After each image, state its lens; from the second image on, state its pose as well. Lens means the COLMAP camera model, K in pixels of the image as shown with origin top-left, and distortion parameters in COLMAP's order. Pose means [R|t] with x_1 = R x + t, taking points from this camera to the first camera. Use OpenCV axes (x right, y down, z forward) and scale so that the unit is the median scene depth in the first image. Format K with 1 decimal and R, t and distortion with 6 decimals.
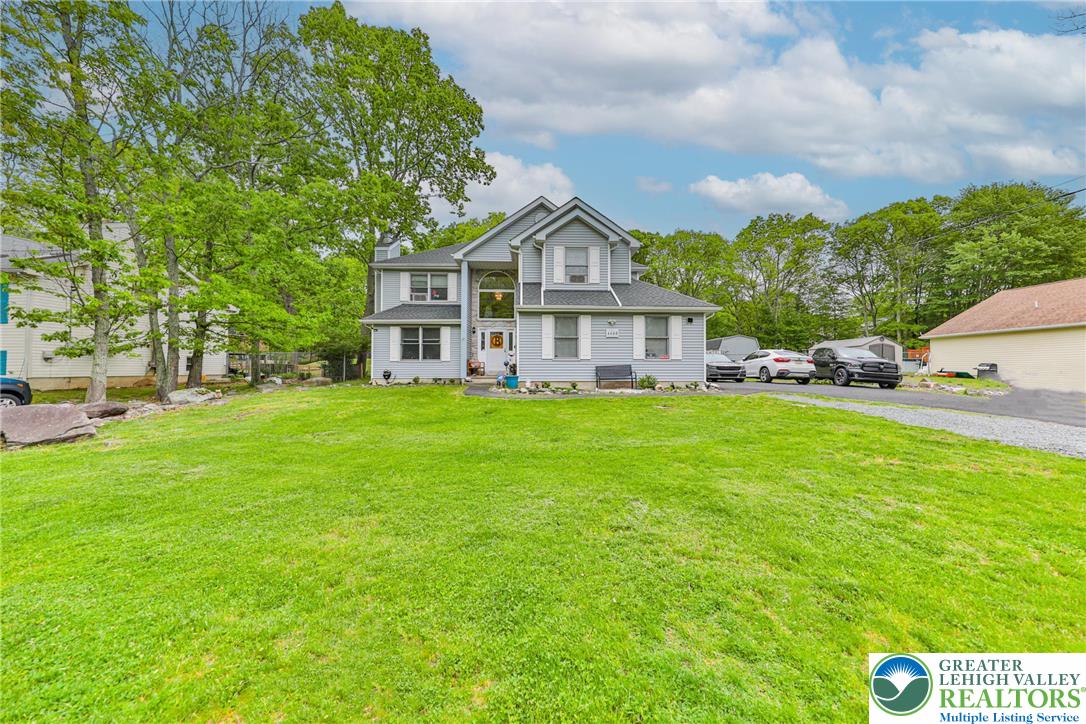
lens RADIAL K [[377.3, 0, 547.3], [0, 377.3, 364.1], [0, 0, 1]] dist [0.002105, -0.000234]
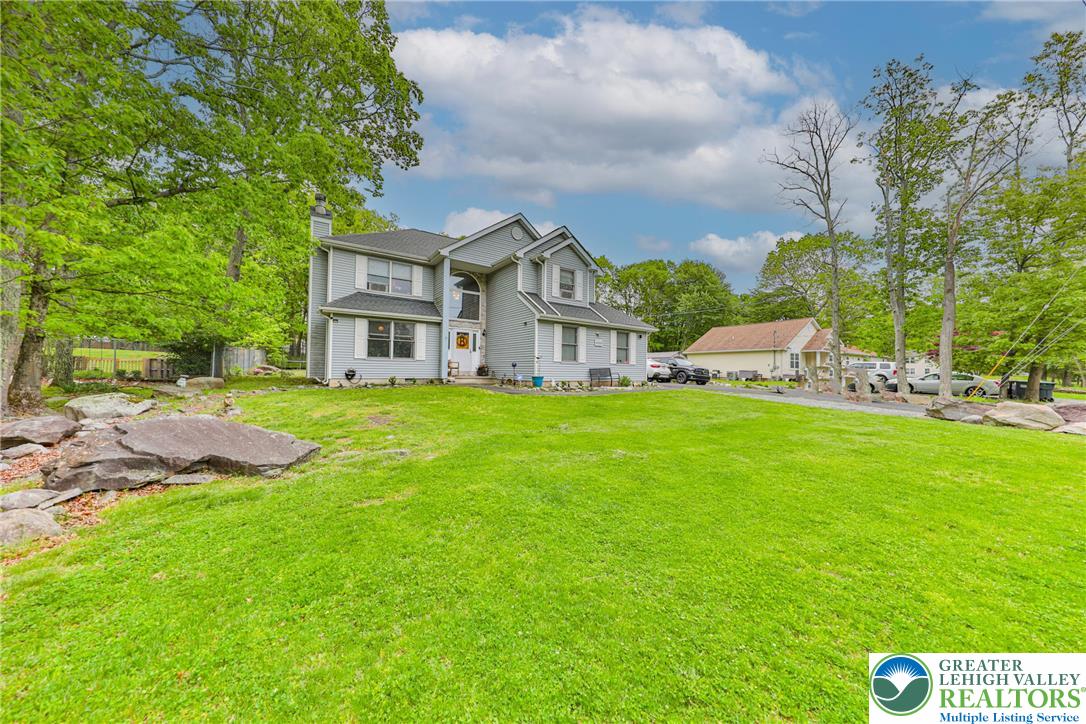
lens RADIAL K [[377.3, 0, 547.3], [0, 377.3, 364.1], [0, 0, 1]] dist [0.002105, -0.000234]
pose [[0.816347, 0.021890, 0.577147, -0.572583], [-0.021829, 0.999737, -0.007042, 0.001478], [-0.577150, -0.006850, 0.816610, 0.054436]]
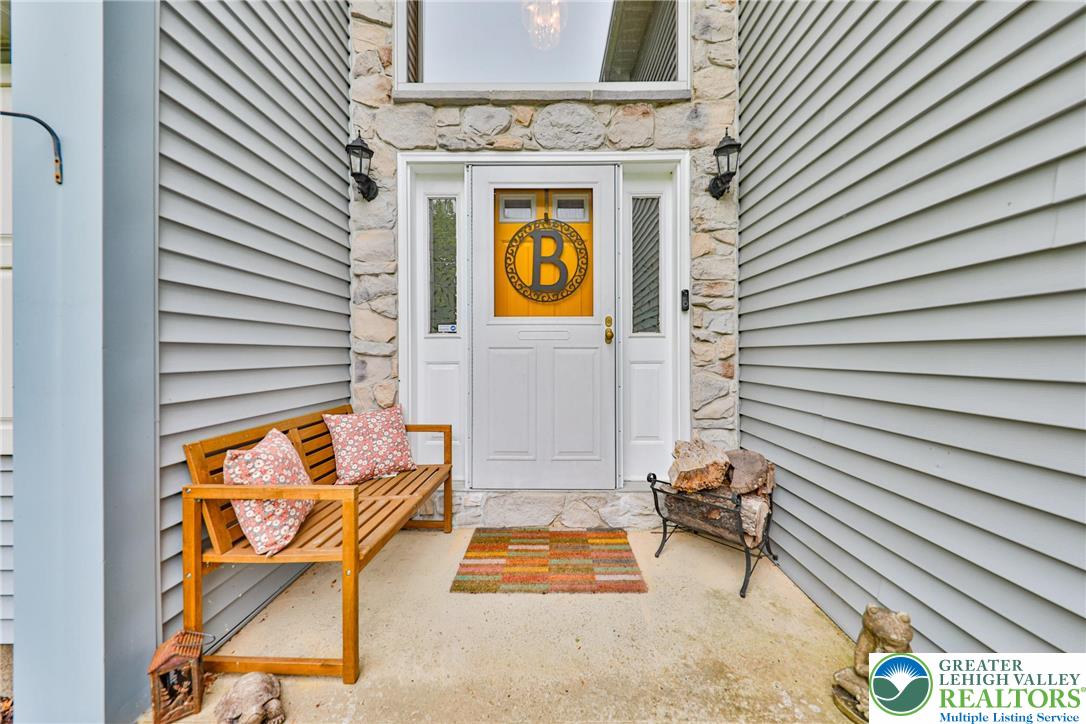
lens RADIAL K [[377.3, 0, 547.3], [0, 377.3, 364.1], [0, 0, 1]] dist [0.002105, -0.000234]
pose [[0.999725, -0.002816, -0.023271, -0.140517], [0.002926, 0.999985, 0.004682, -0.027363], [0.023257, -0.004749, 0.999718, 0.942882]]
